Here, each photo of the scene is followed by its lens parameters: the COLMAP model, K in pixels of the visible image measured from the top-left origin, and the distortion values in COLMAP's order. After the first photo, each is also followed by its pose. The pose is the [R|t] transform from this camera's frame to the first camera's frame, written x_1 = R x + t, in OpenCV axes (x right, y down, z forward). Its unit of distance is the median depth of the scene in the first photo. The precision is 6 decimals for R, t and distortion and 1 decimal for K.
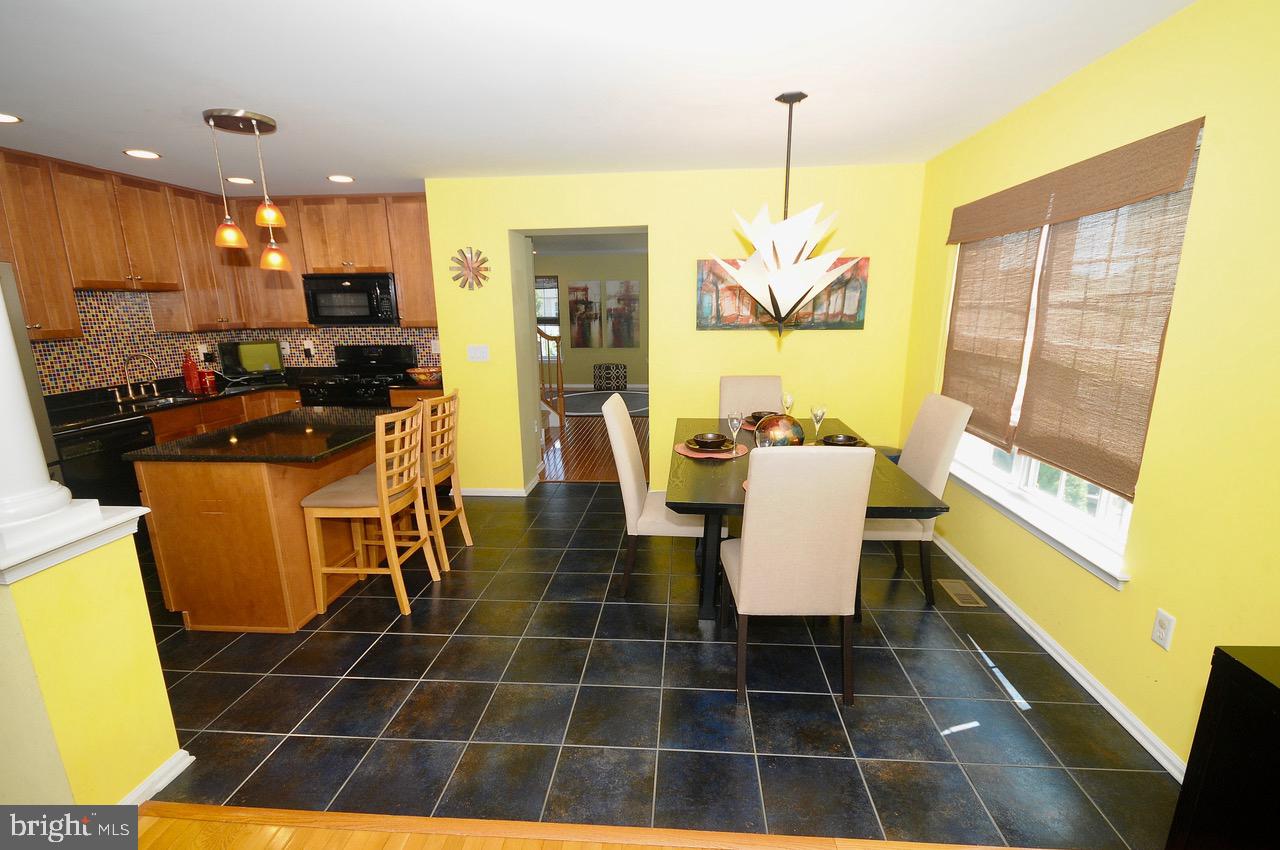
lens RADIAL K [[575.9, 0, 645.8], [0, 575.9, 446.8], [0, 0, 1]] dist [0.016250, -0.015095]
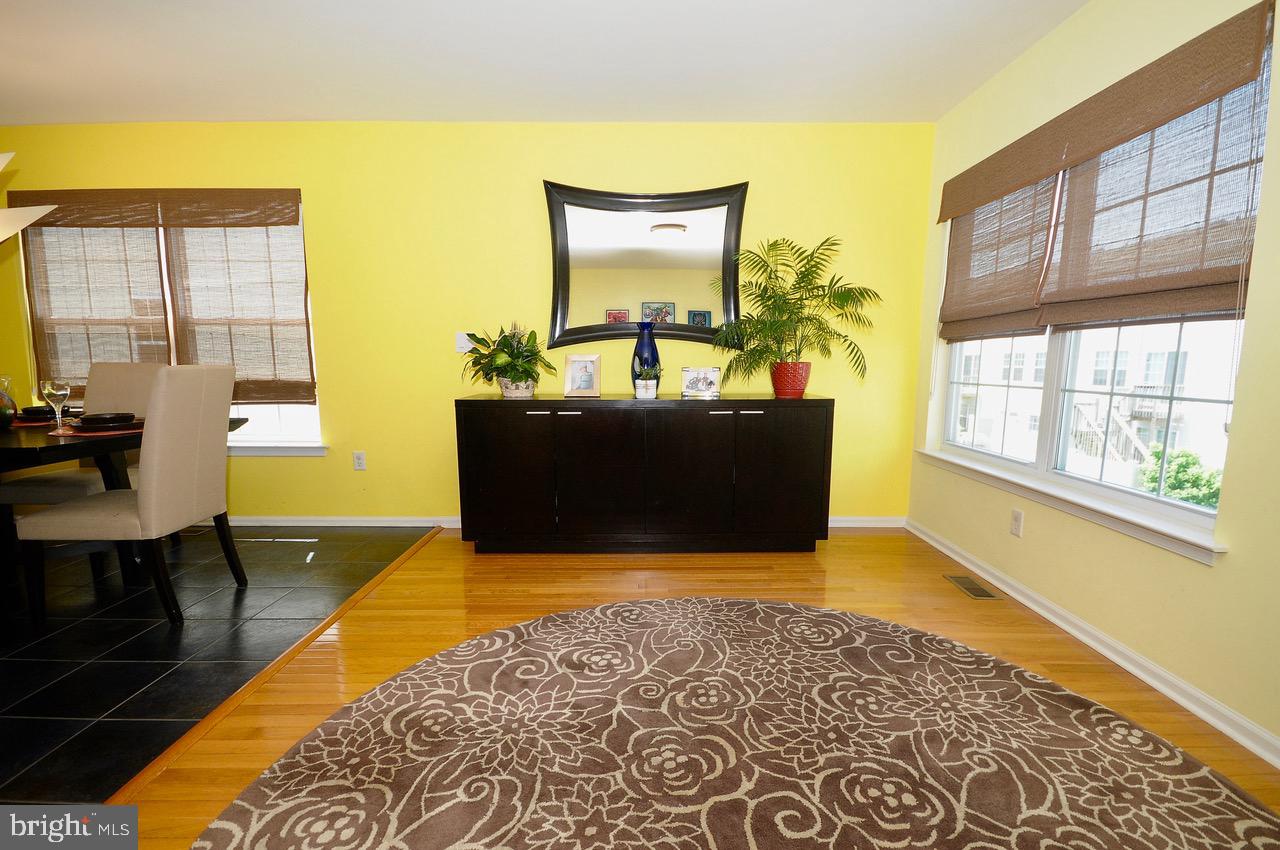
lens RADIAL K [[574.7, 0, 651.7], [0, 574.7, 444.3], [0, 0, 1]] dist [0.012951, -0.013521]
pose [[-0.082715, -0.137164, 0.987089, -0.473110], [0.232592, 0.960472, 0.152956, 0.092223], [-0.969051, 0.242241, -0.047542, 0.071833]]
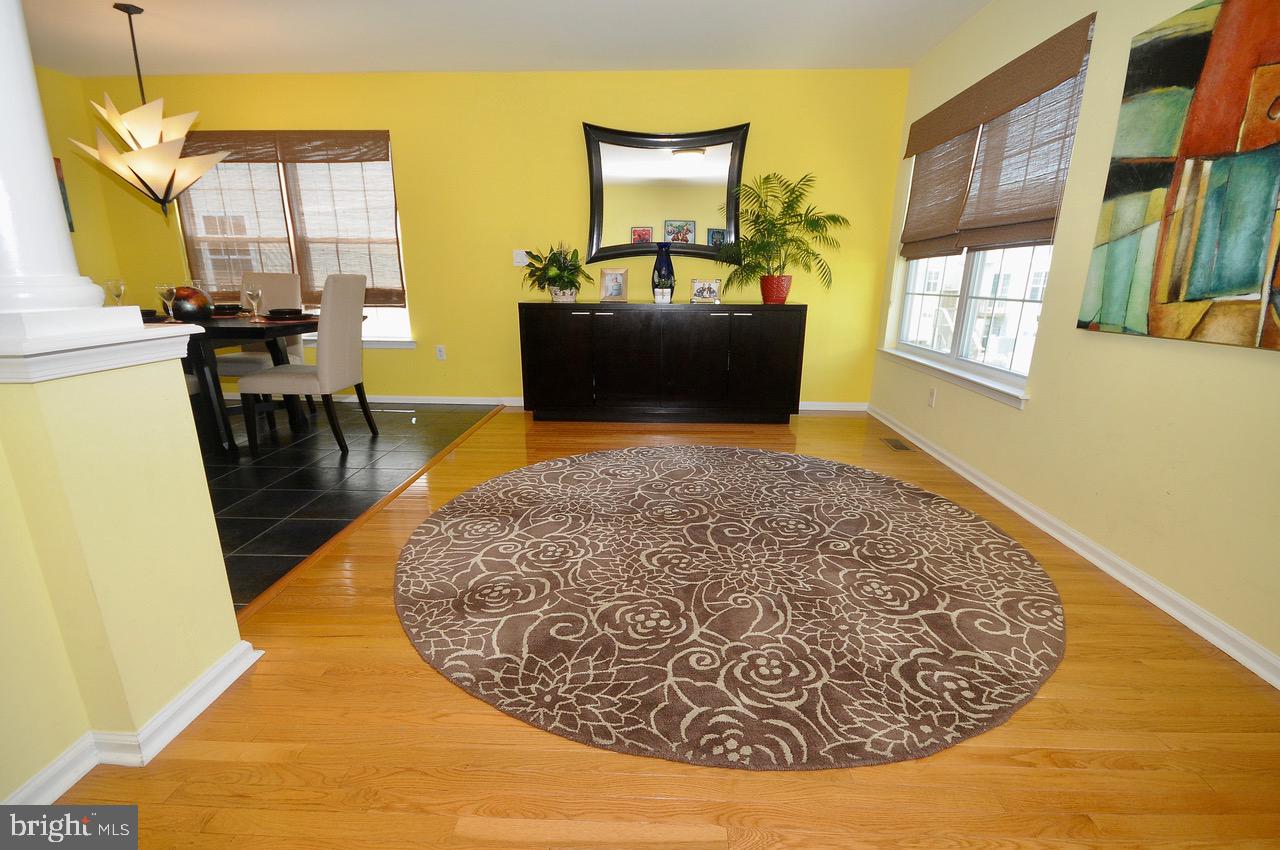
lens RADIAL K [[565.3, 0, 652.2], [0, 565.3, 441.1], [0, 0, 1]] dist [0.010975, -0.013910]
pose [[-0.040864, -0.270447, 0.961867, -0.706672], [0.227109, 0.934959, 0.272530, 0.100334], [-0.973012, 0.229586, 0.023215, 0.077069]]
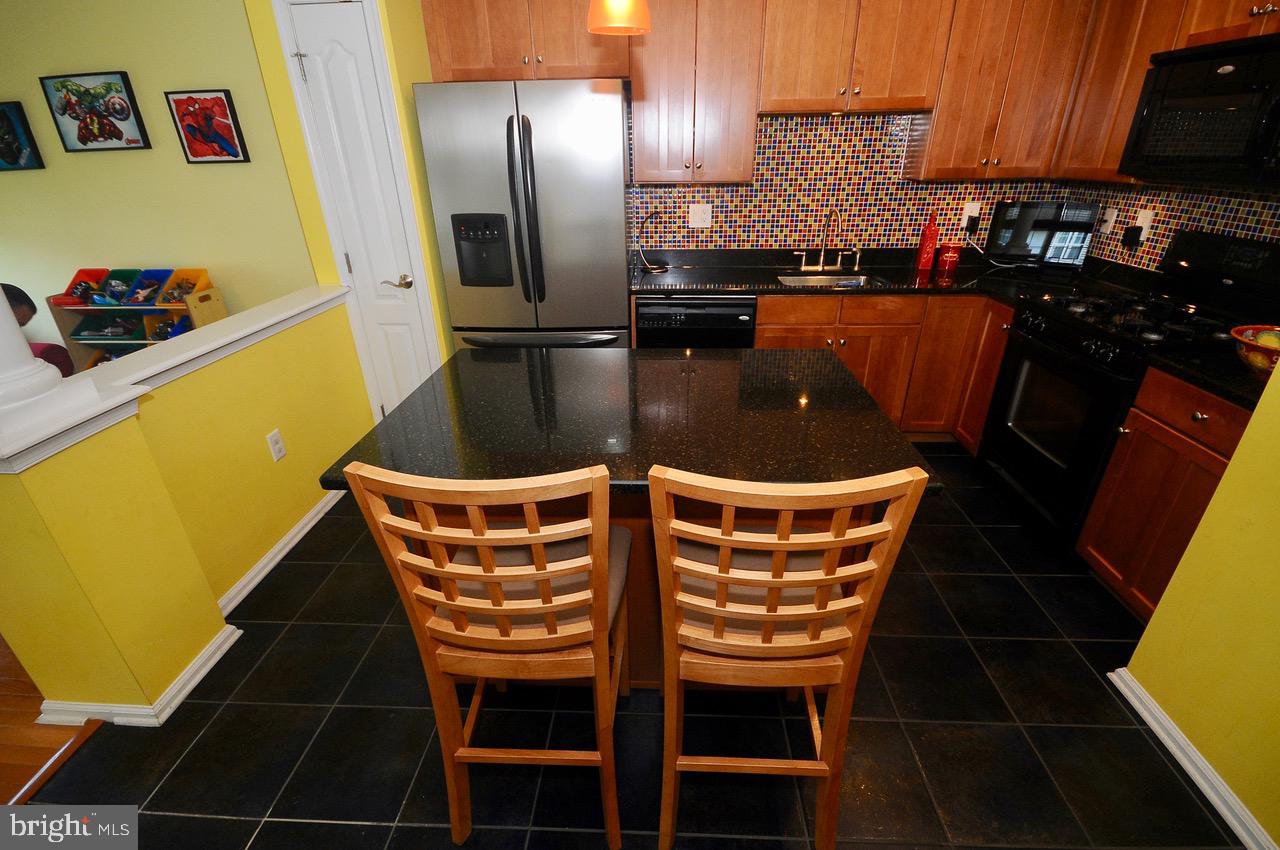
lens RADIAL K [[574.8, 0, 642.7], [0, 574.8, 446.5], [0, 0, 1]] dist [0.018897, -0.014893]
pose [[0.027180, 0.458168, -0.888450, -0.089101], [-0.225586, 0.868663, 0.441062, -0.165959], [0.973844, 0.188434, 0.126966, 0.715532]]
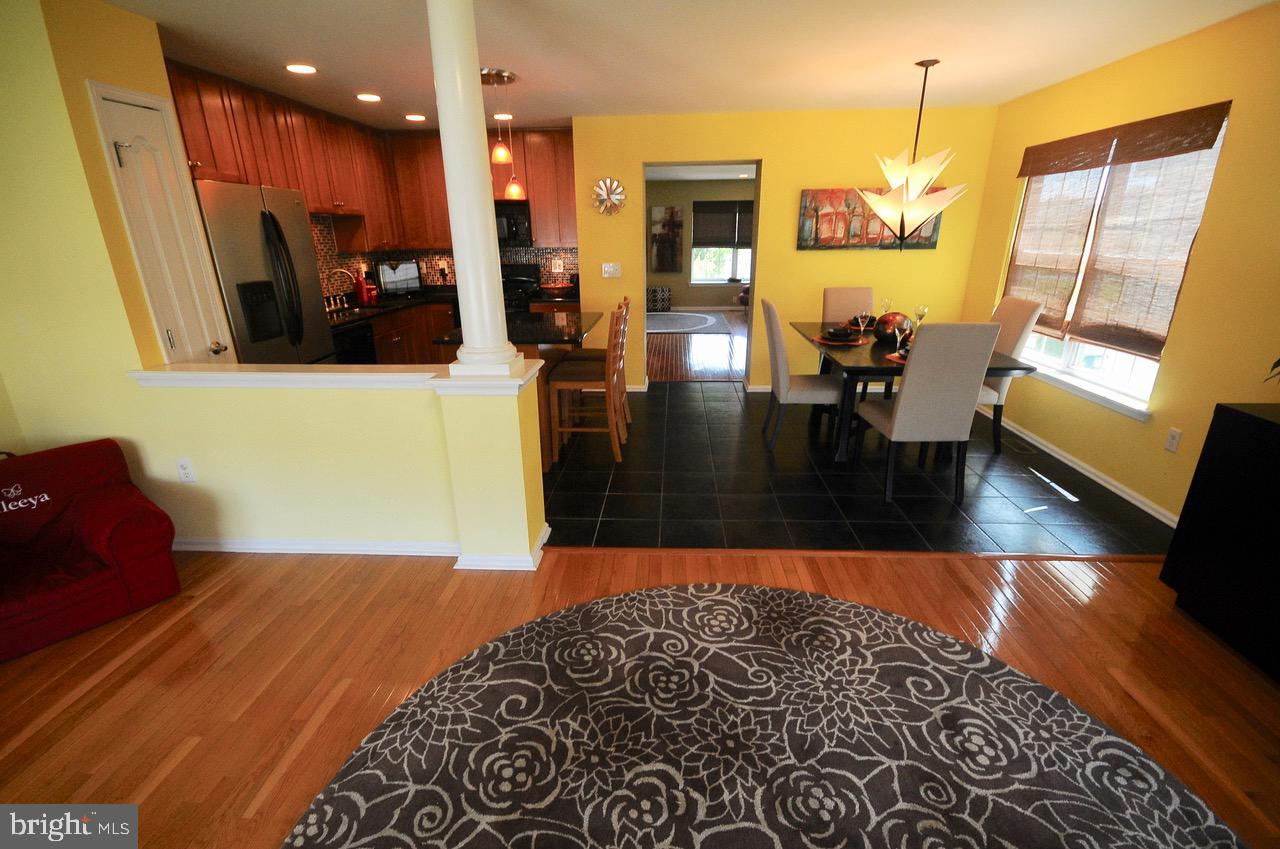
lens RADIAL K [[574.8, 0, 642.7], [0, 574.8, 446.0], [0, 0, 1]] dist [0.018897, -0.014893]
pose [[0.999818, -0.006439, 0.017932, -0.266631], [0.004341, 0.993398, 0.114636, 0.067059], [-0.018551, -0.114537, 0.993246, -0.248575]]
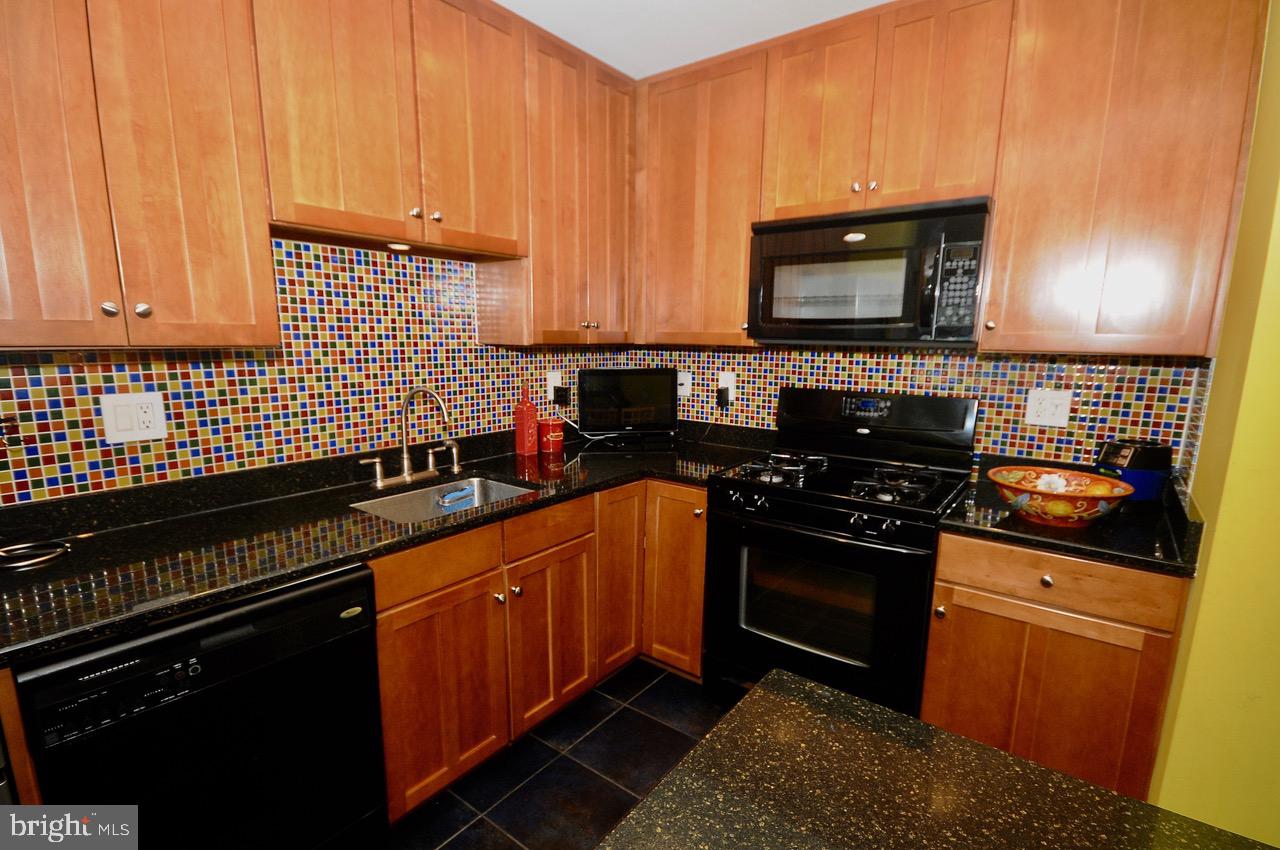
lens RADIAL K [[590.8, 0, 642.0], [0, 590.8, 444.2], [0, 0, 1]] dist [0.000587, 0.000196]
pose [[0.837392, 0.118170, -0.533676, -0.471464], [-0.148110, 0.988880, -0.013436, -0.135011], [0.526154, 0.090294, 0.845582, 0.690877]]
